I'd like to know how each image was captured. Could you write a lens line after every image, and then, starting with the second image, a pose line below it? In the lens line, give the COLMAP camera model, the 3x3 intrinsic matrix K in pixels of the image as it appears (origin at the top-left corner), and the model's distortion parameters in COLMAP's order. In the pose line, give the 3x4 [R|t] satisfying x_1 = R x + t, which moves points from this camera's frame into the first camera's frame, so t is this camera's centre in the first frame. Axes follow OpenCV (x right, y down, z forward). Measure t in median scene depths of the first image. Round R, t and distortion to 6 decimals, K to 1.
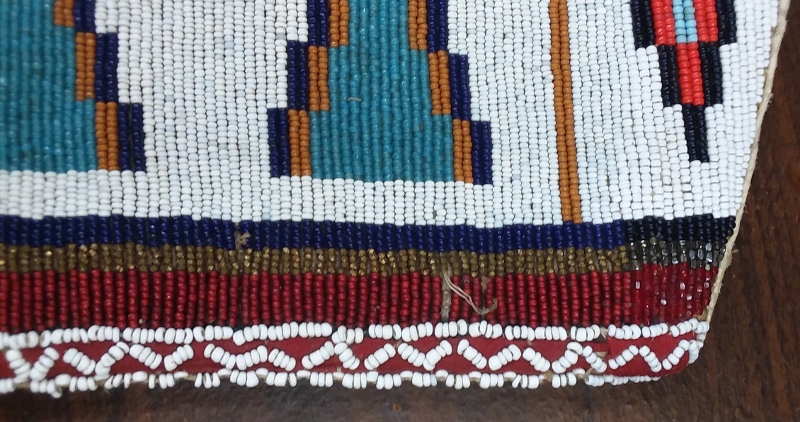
lens RADIAL K [[706.6, 0, 400.2], [0, 706.6, 211.6], [0, 0, 1]] dist [-0.012370, -0.013612]
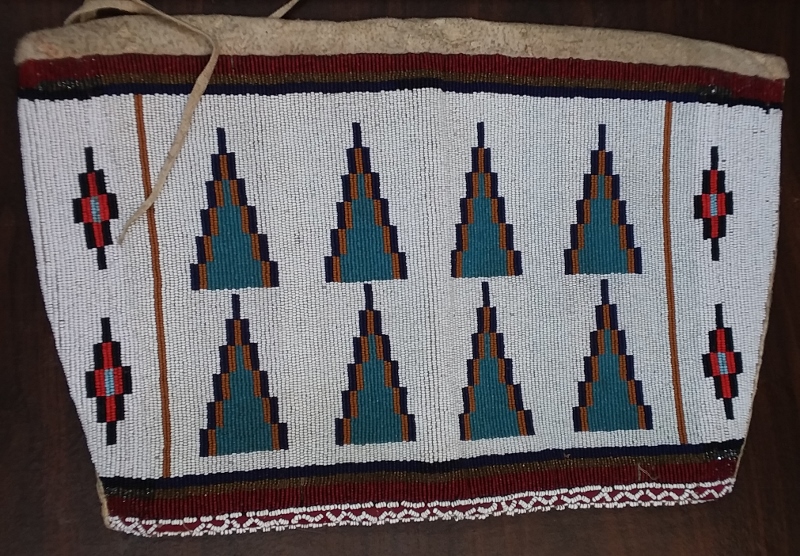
lens RADIAL K [[687.4, 0, 400.9], [0, 687.4, 276.4], [0, 0, 1]] dist [-0.004001, -0.003448]
pose [[0.999429, -0.032387, -0.009625, -0.828336], [0.032433, 0.999463, 0.004642, -0.701257], [0.009470, -0.004951, 0.999943, -1.711341]]
